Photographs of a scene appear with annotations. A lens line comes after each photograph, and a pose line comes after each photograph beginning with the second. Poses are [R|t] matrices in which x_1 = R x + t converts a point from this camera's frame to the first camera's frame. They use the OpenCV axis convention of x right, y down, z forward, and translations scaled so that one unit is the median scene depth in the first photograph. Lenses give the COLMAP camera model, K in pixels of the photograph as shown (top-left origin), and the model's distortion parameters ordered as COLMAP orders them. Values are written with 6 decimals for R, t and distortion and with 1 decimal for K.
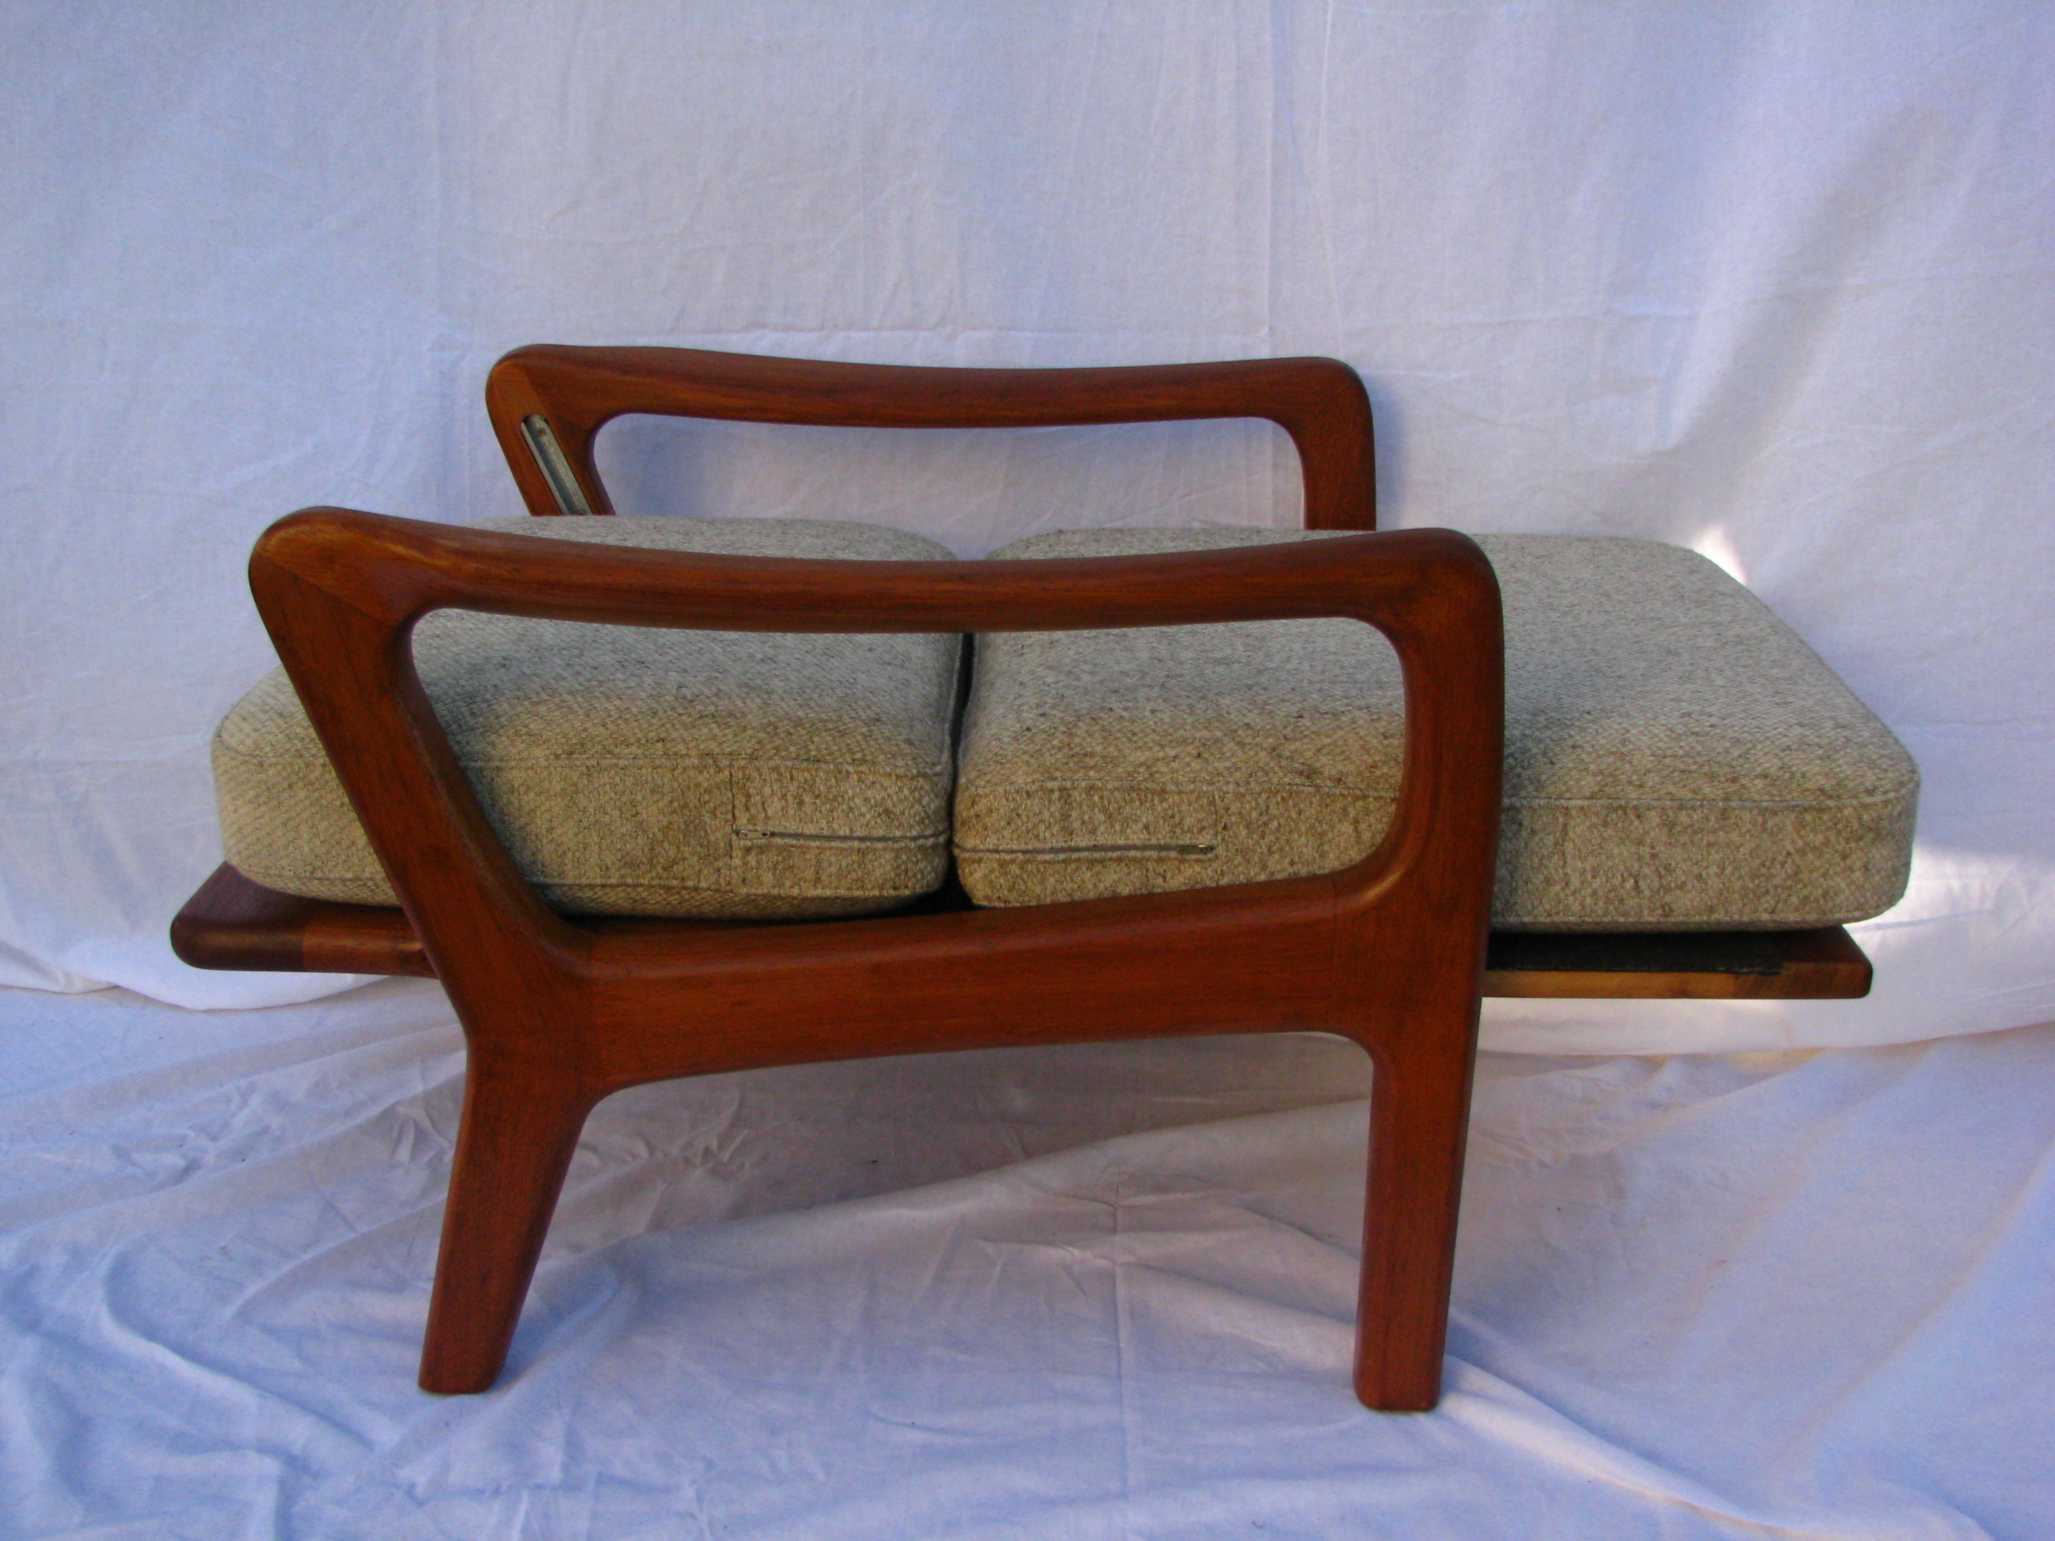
lens RADIAL K [[2420.1, 0, 1077.0], [0, 2420.1, 808.0], [0, 0, 1]] dist [-0.108952, 0.000000]
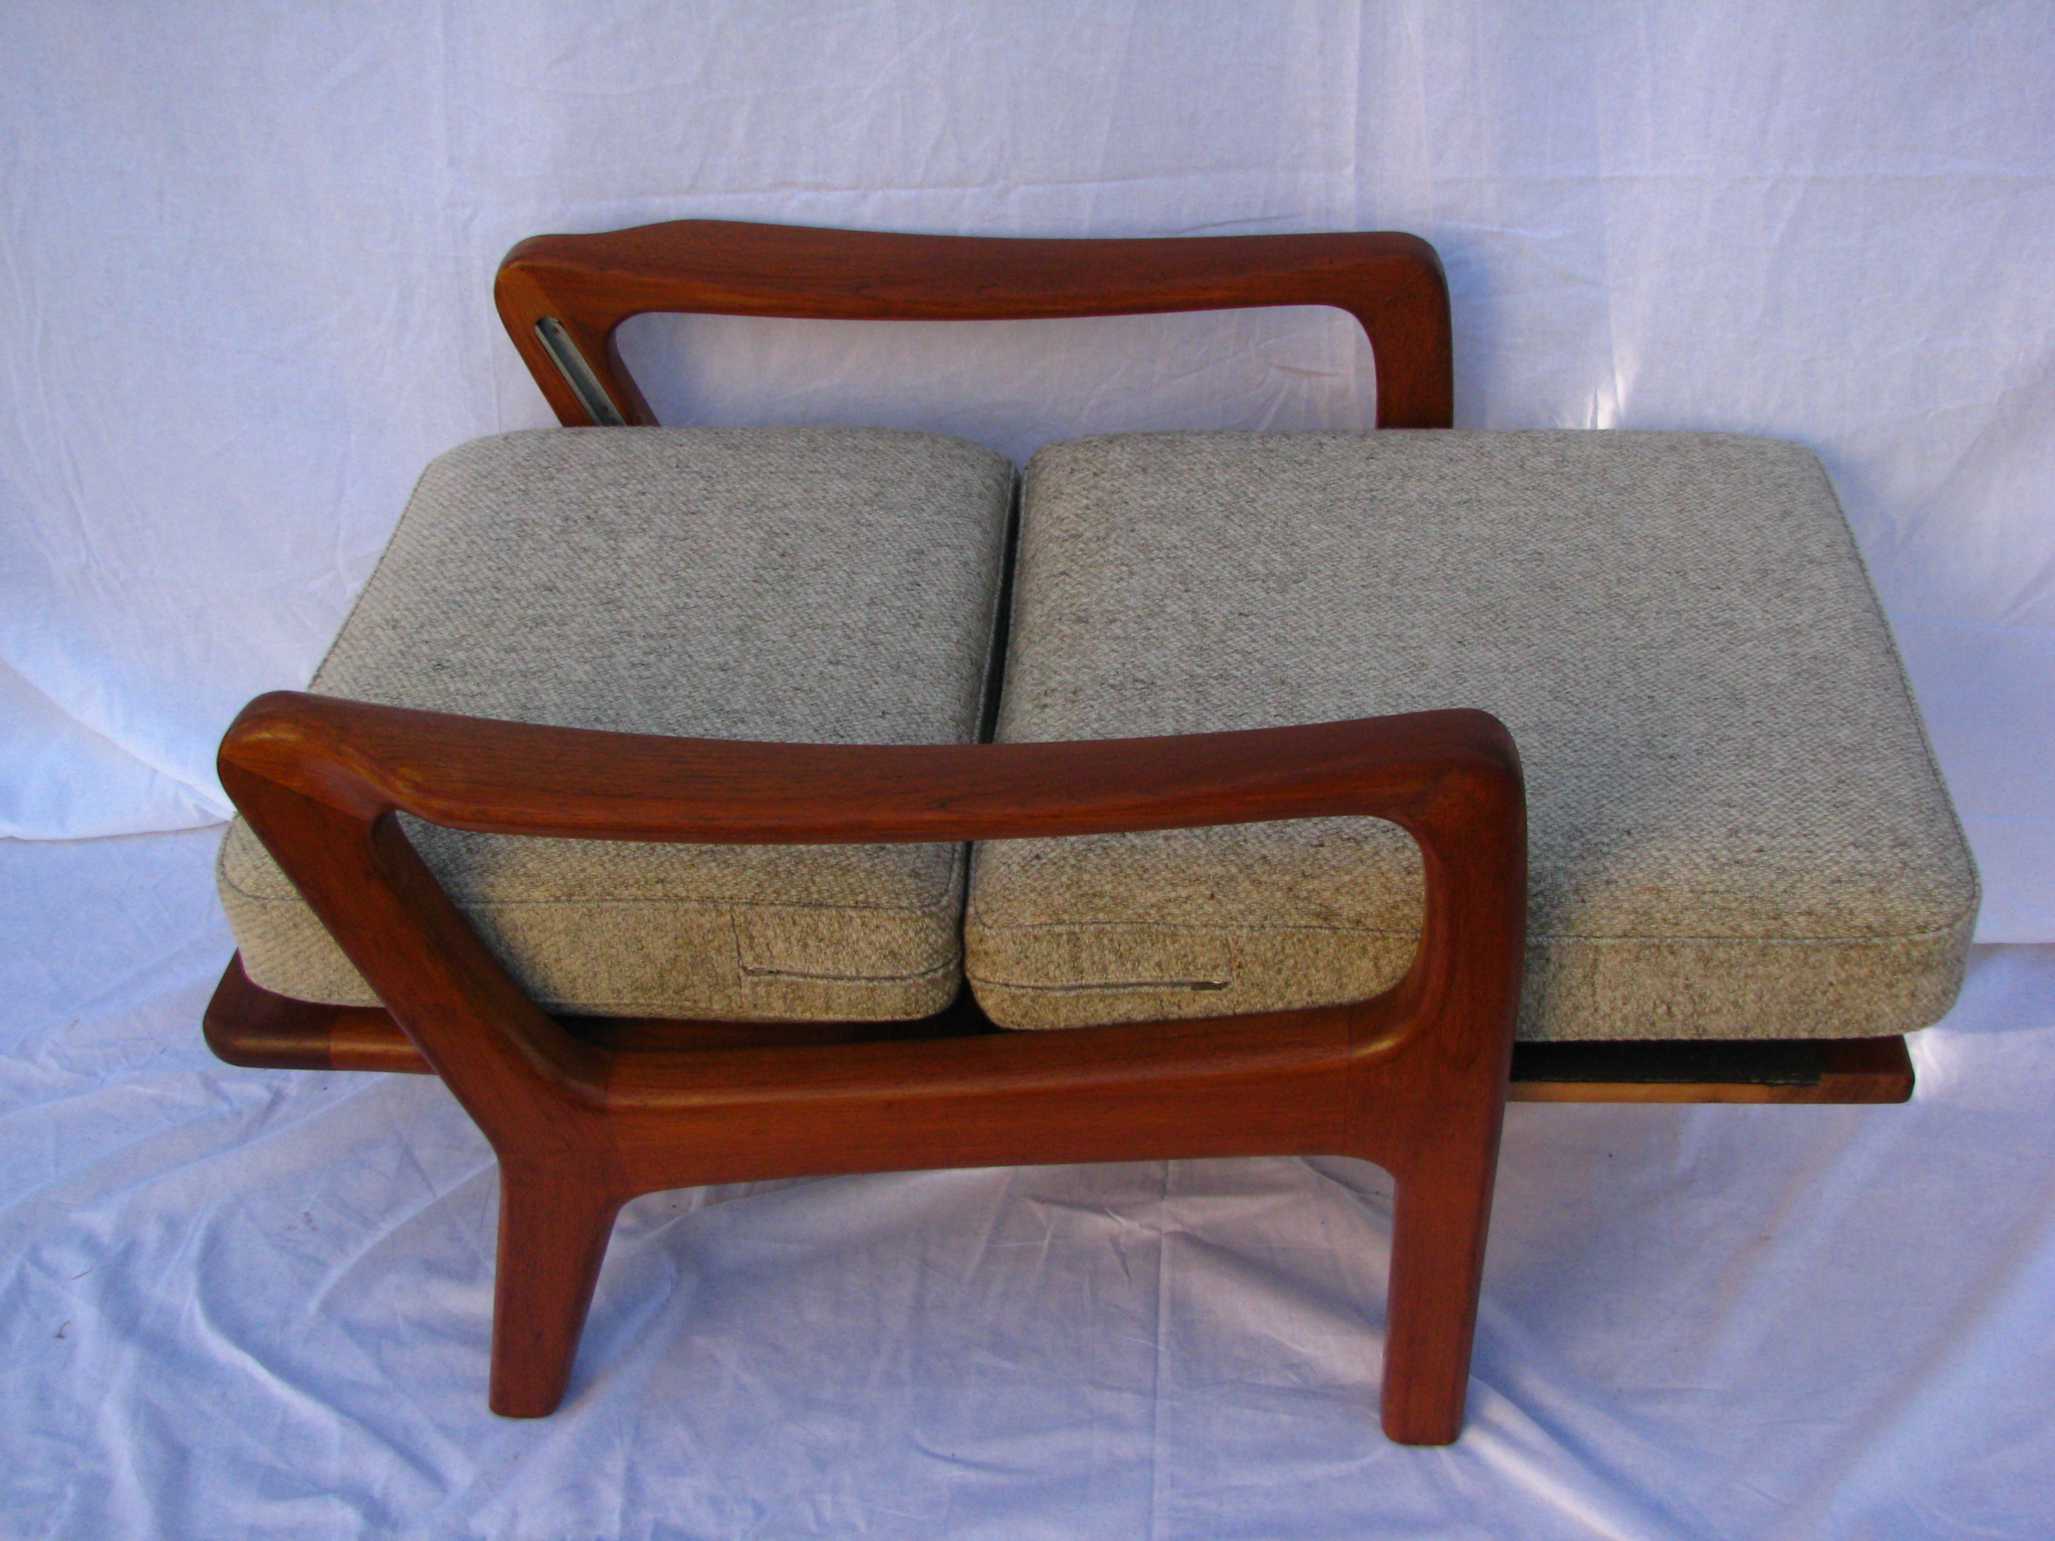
lens RADIAL K [[2420.1, 0, 1127.1], [0, 2420.1, 683.2], [0, 0, 1]] dist [-0.108952, 0.000000]
pose [[0.997850, -0.001924, -0.065503, 0.078894], [0.019984, 0.960891, 0.276204, -0.365176], [0.062410, -0.276919, 0.958864, 0.098092]]
